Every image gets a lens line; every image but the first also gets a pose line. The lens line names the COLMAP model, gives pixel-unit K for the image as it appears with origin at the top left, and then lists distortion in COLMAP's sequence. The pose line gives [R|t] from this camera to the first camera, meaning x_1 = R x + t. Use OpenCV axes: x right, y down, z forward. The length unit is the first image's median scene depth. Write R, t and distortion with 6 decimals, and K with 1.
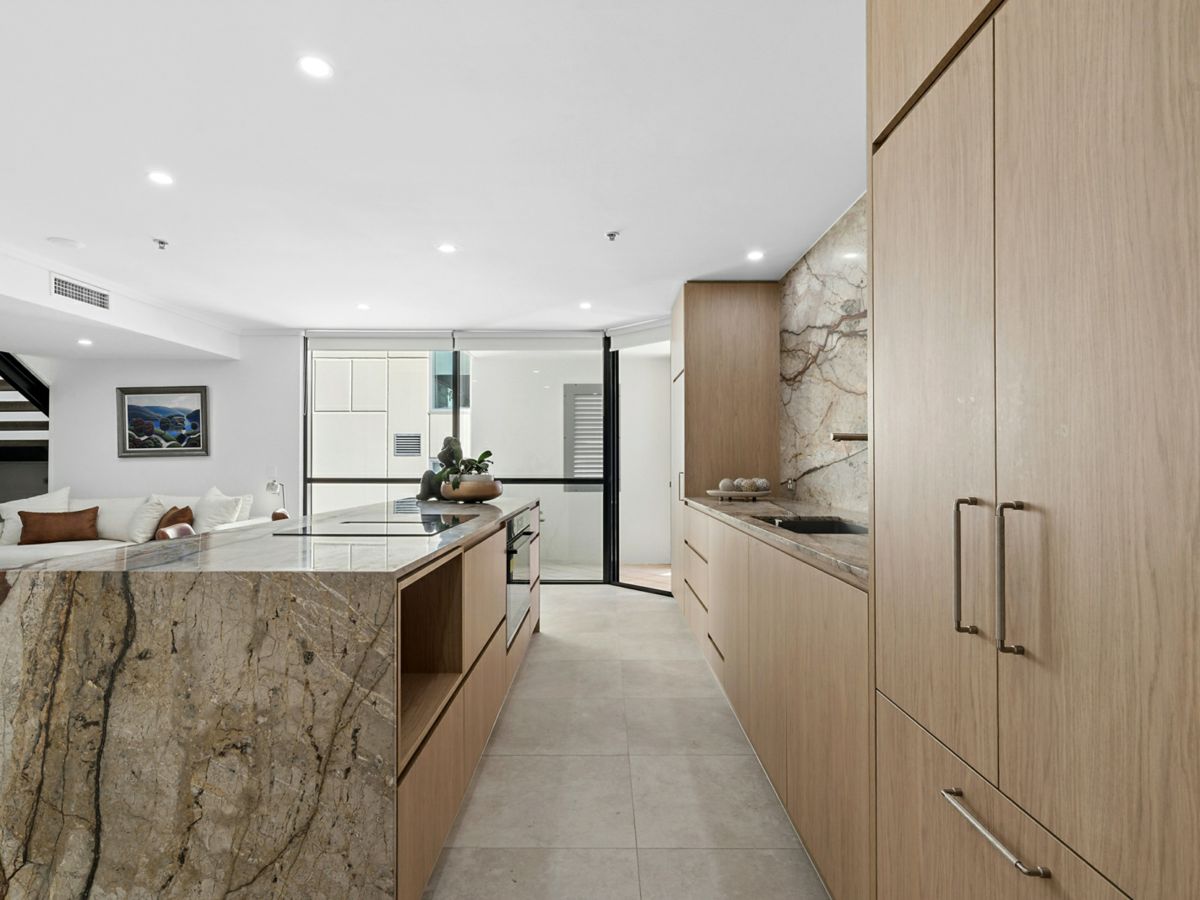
lens RADIAL K [[610.9, 0, 600.7], [0, 610.9, 450.3], [0, 0, 1]] dist [0.003352, 0.000520]
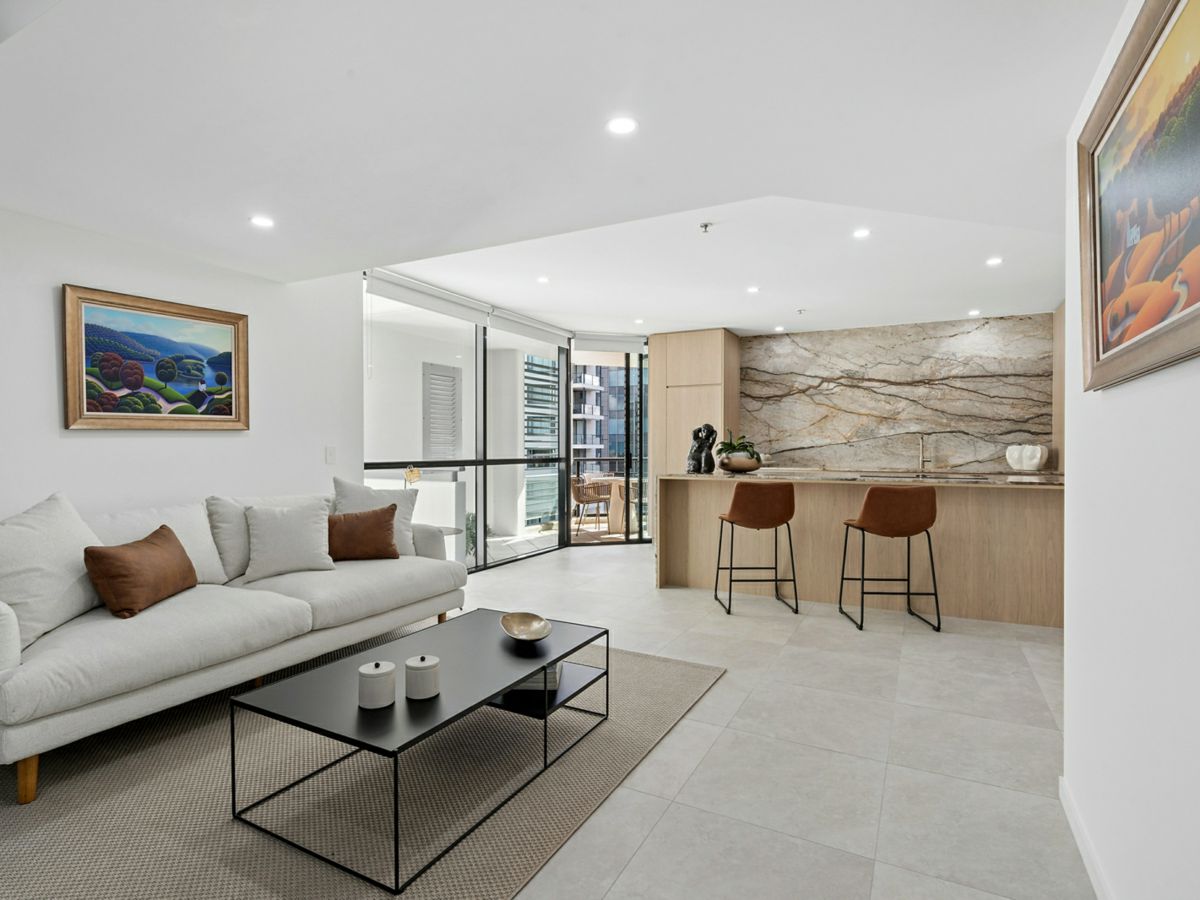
lens RADIAL K [[610.9, 0, 604.2], [0, 610.9, 453.6], [0, 0, 1]] dist [0.003352, 0.000520]
pose [[0.457330, -0.010340, 0.889237, -1.020806], [-0.016869, 0.999652, 0.020300, 0.013879], [-0.889137, -0.024284, 0.456997, 0.399592]]
